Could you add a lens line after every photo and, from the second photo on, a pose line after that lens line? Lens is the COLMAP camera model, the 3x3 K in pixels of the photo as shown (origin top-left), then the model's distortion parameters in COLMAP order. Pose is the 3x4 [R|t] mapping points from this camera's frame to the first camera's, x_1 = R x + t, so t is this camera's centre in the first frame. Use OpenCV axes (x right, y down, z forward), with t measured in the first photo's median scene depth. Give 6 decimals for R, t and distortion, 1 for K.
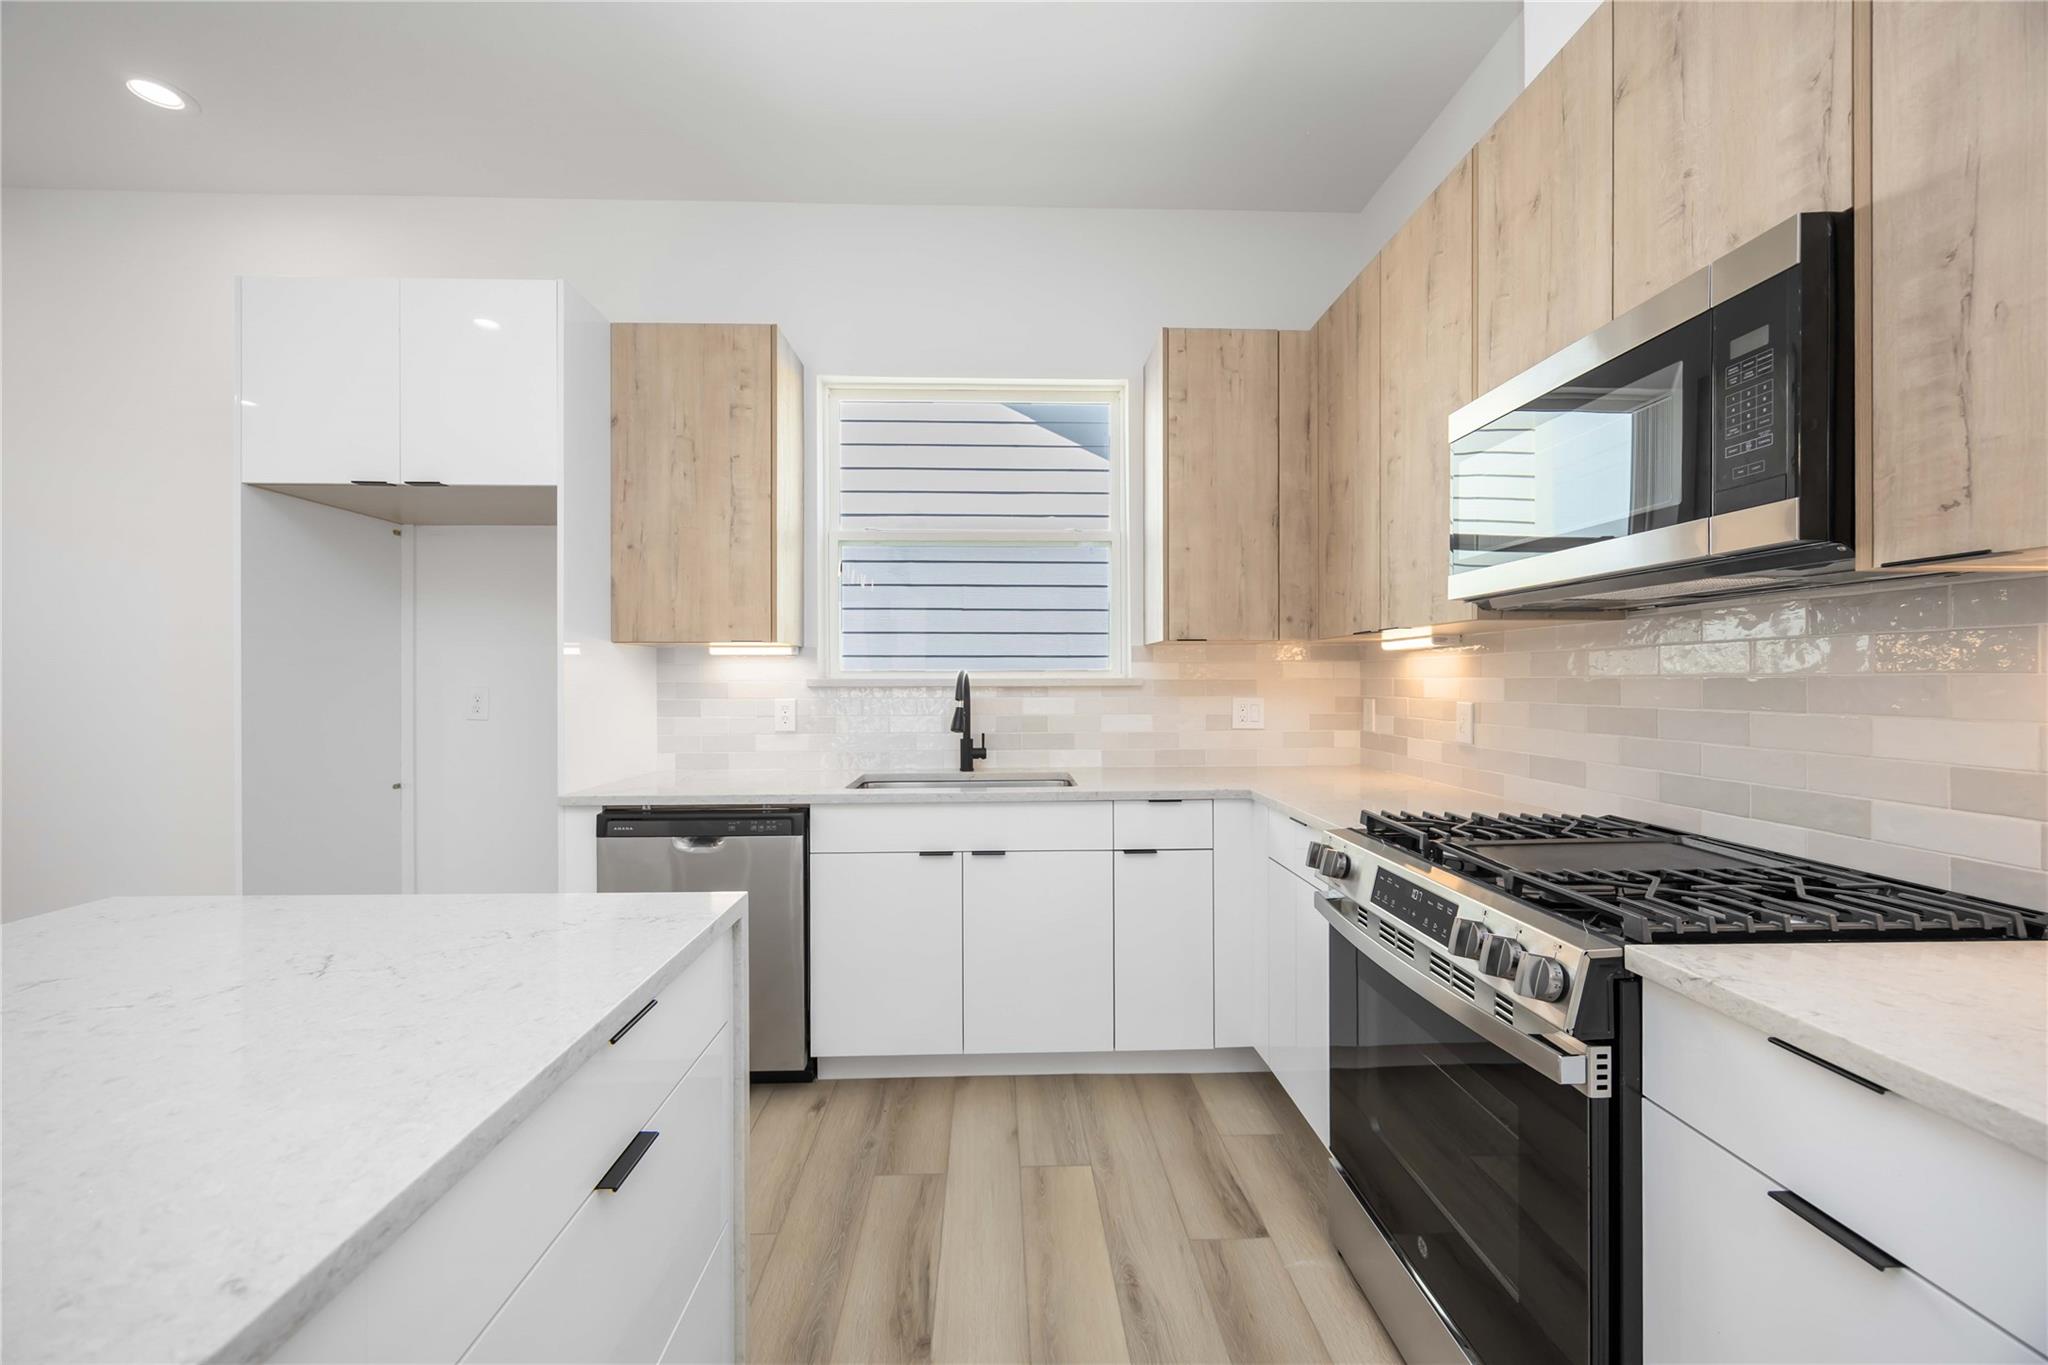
lens RADIAL K [[776.9, 0, 1025.6], [0, 776.9, 682.2], [0, 0, 1]] dist [-0.004166, 0.000286]
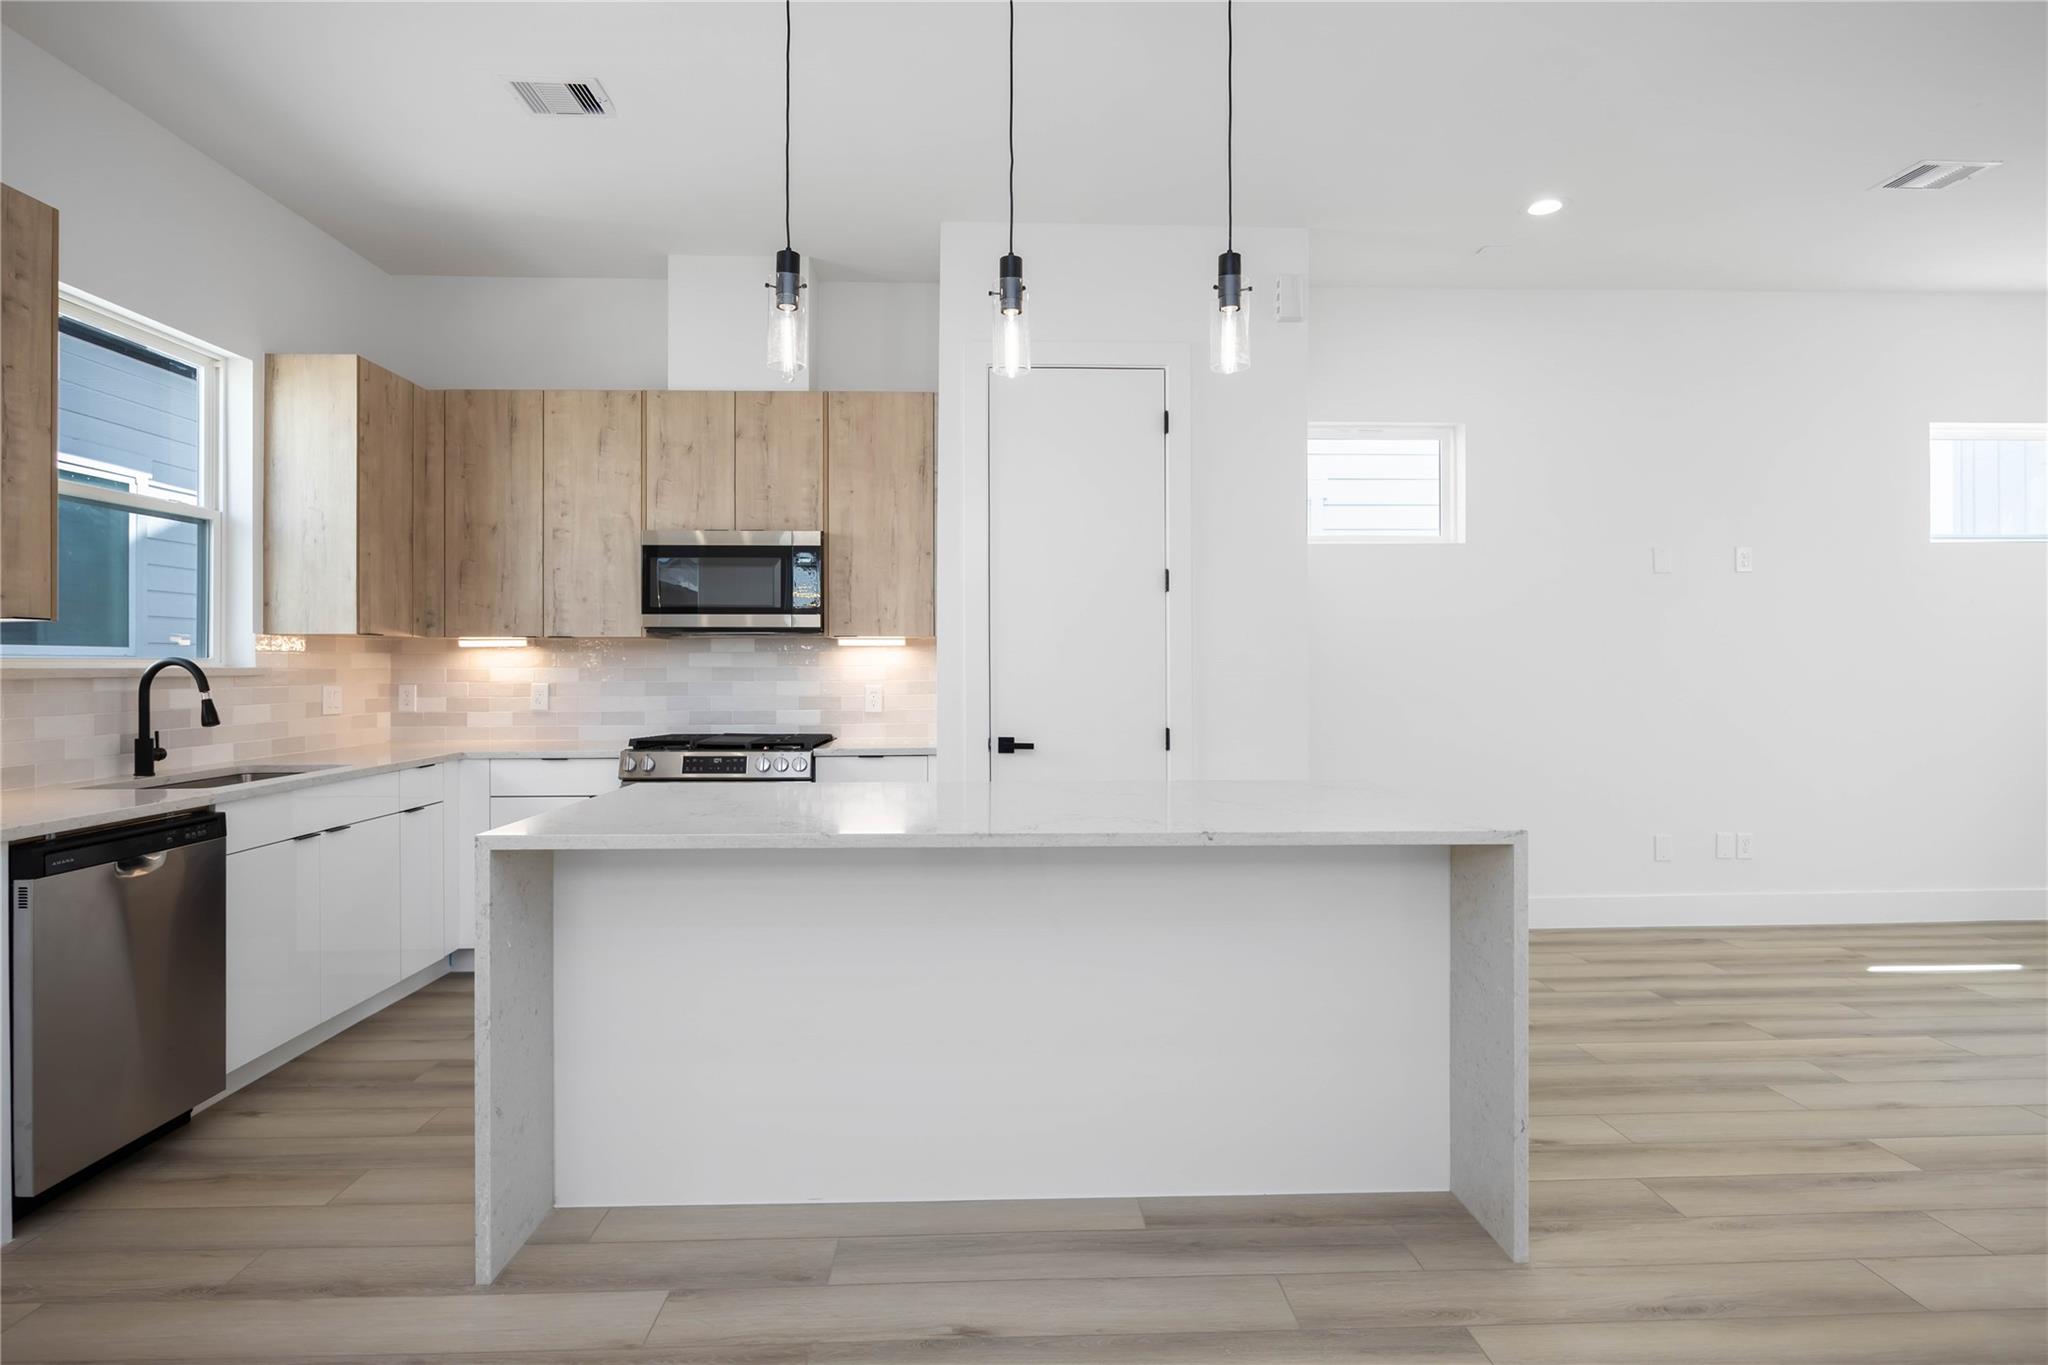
lens RADIAL K [[1042.0, 0, 1021.3], [0, 1042.0, 673.3], [0, 0, 1]] dist [-0.008109, 0.001332]
pose [[0.007865, -0.003728, 0.999962, -1.422069], [0.006114, 0.999975, 0.003680, 0.003698], [-0.999950, 0.006084, 0.007888, 0.032873]]
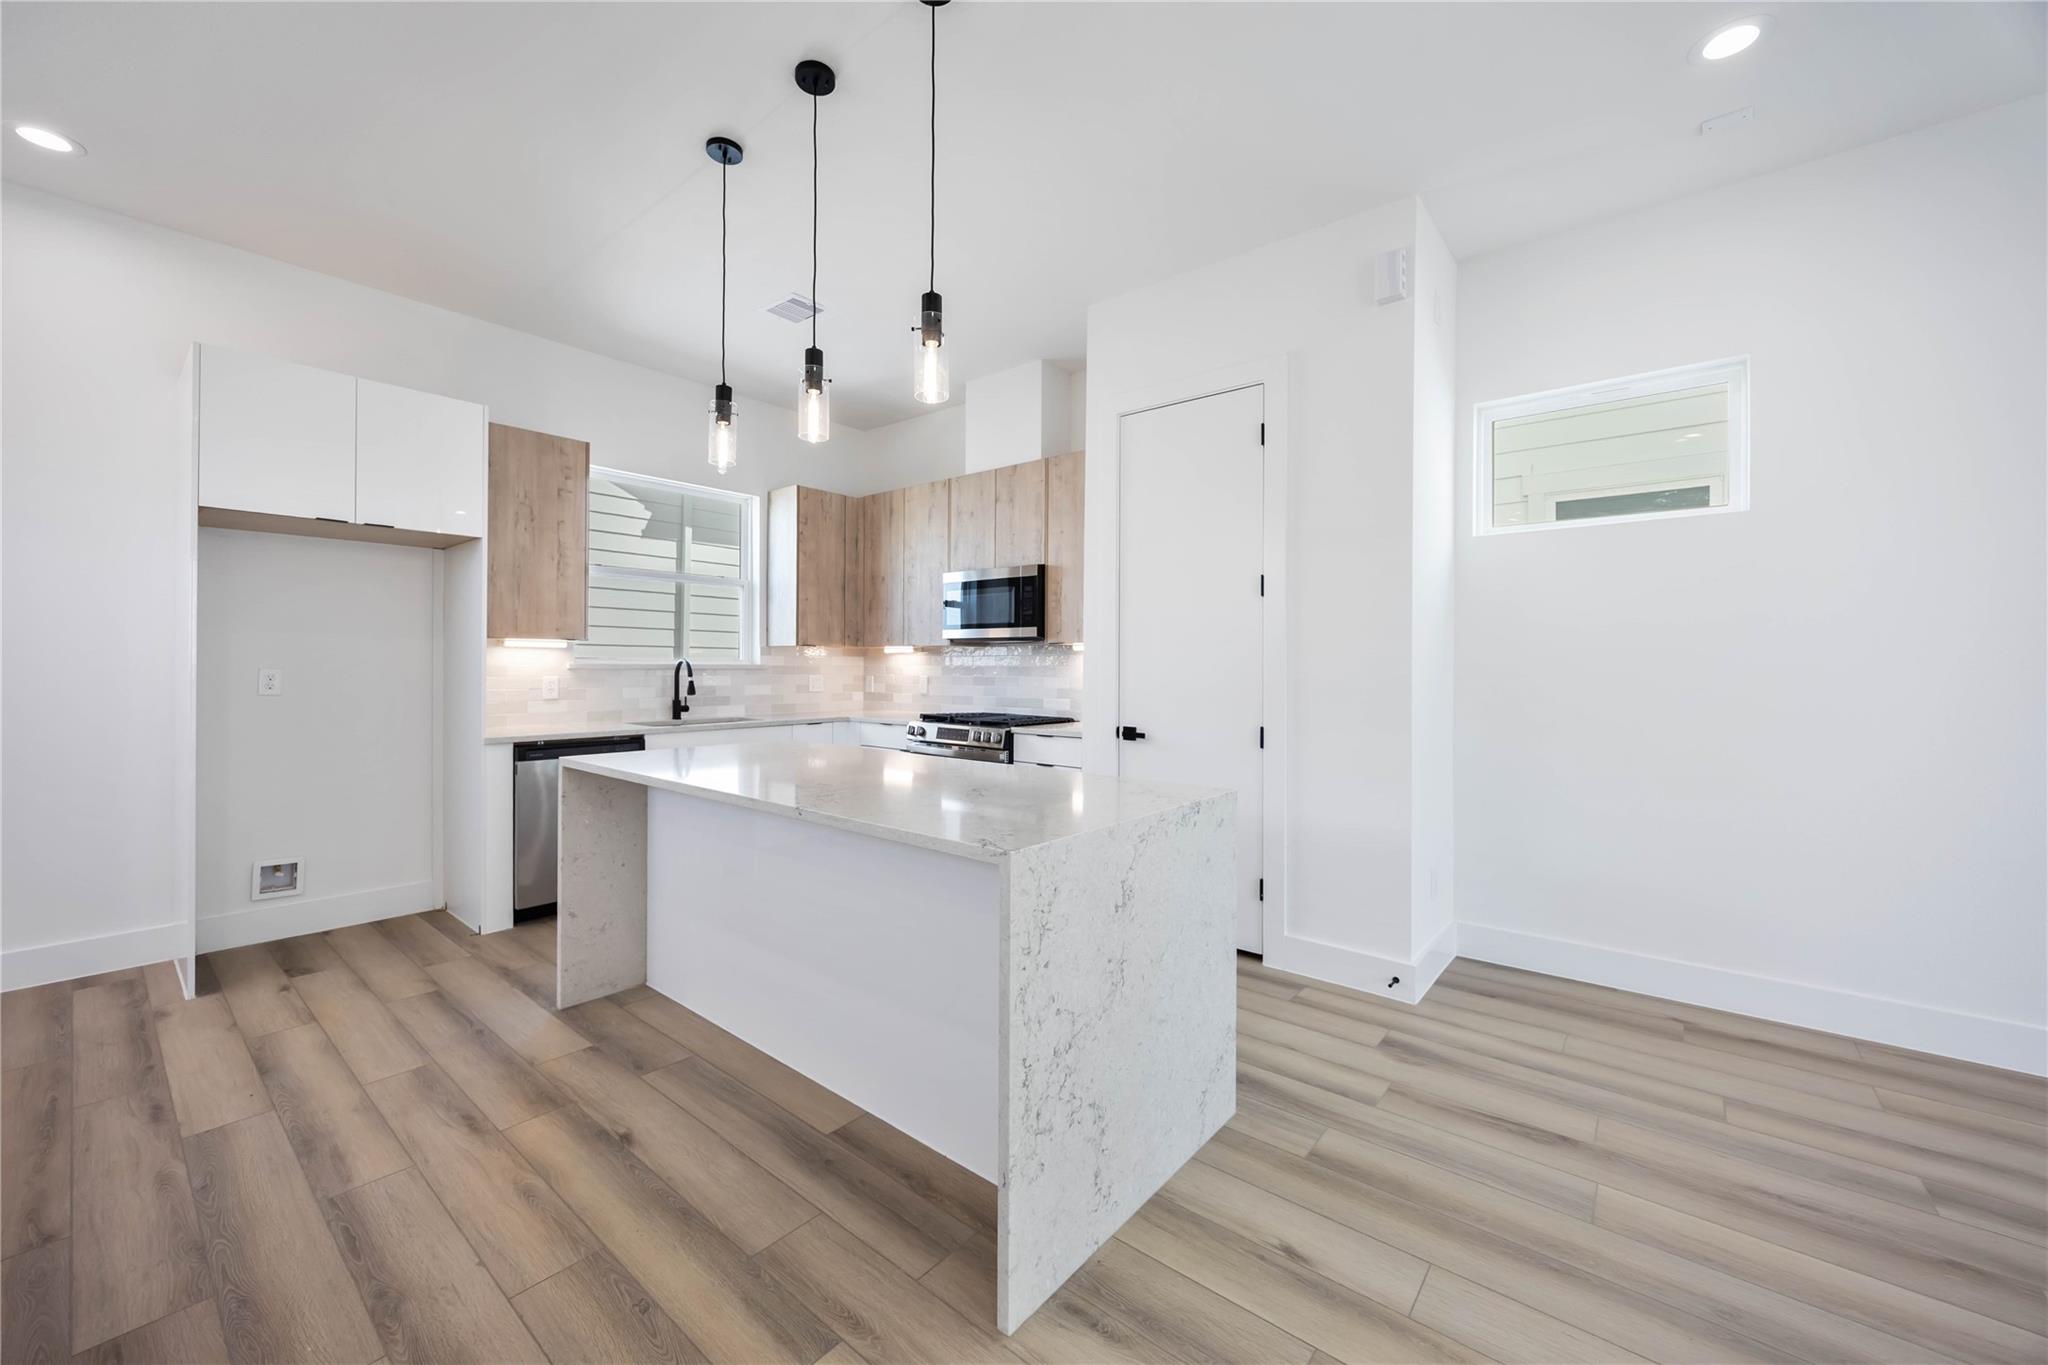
lens RADIAL K [[776.9, 0, 1024.0], [0, 776.9, 671.5], [0, 0, 1]] dist [-0.004166, 0.000286]
pose [[0.664991, 0.001366, 0.746850, -0.971375], [-0.004651, 0.999987, 0.002313, 0.004921], [-0.746837, -0.005012, 0.664988, -0.782682]]
